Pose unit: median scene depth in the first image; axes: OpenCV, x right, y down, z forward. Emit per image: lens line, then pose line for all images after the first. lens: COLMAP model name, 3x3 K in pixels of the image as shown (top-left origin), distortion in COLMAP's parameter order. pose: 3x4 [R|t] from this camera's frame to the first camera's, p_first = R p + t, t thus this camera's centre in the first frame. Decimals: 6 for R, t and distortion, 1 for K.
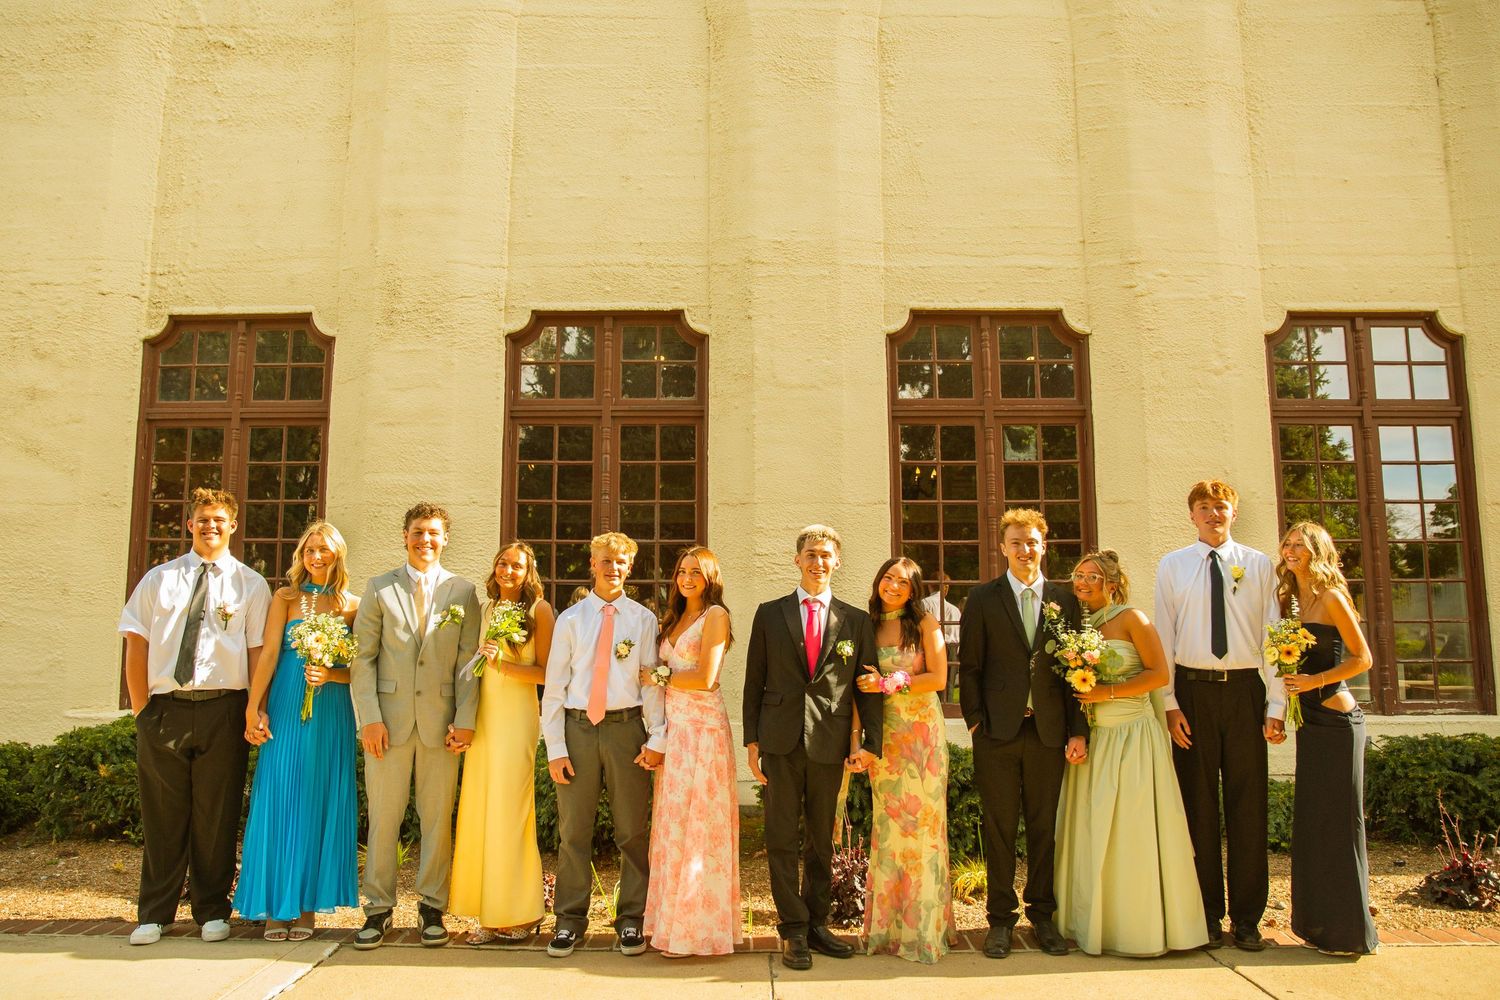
lens RADIAL K [[1111.9, 0, 730.0], [0, 1111.9, 503.4], [0, 0, 1]] dist [-0.100223, 0.074066]
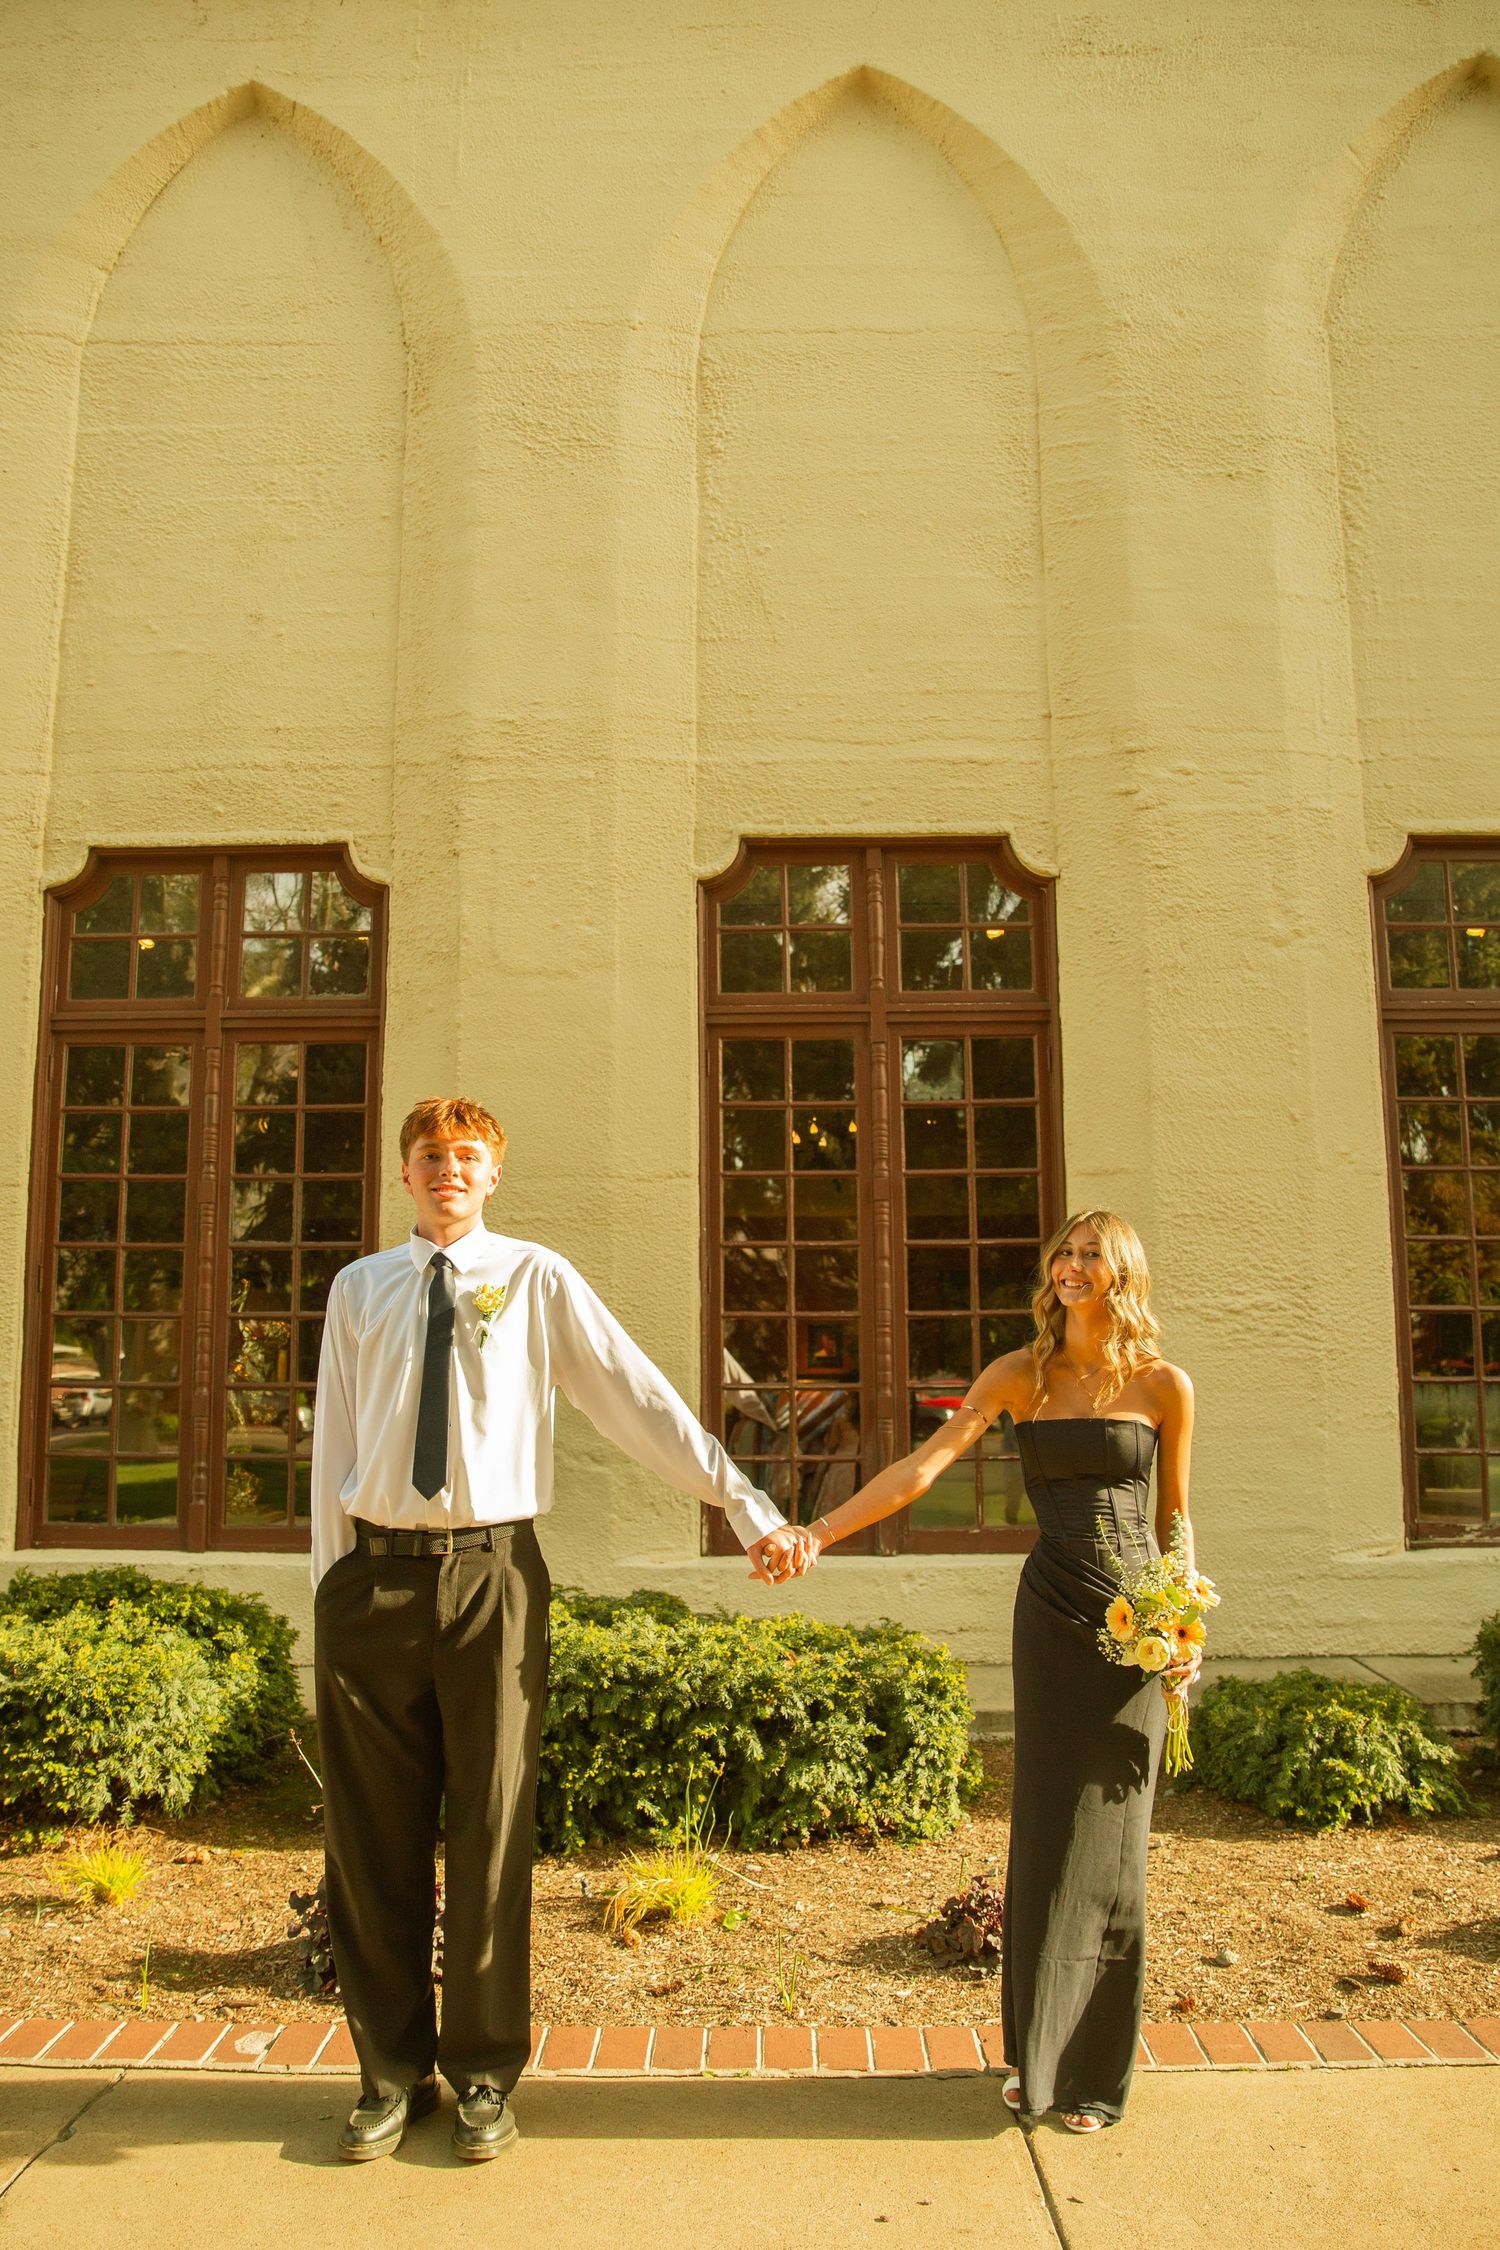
lens RADIAL K [[1667.9, 0, 740.5], [0, 1667.9, 1203.6], [0, 0, 1]] dist [-0.100223, 0.074066]
pose [[0.999988, -0.004713, -0.001367, 0.162969], [0.004714, 0.999989, 0.000594, 0.013021], [0.001364, -0.000601, 0.999999, 0.143610]]
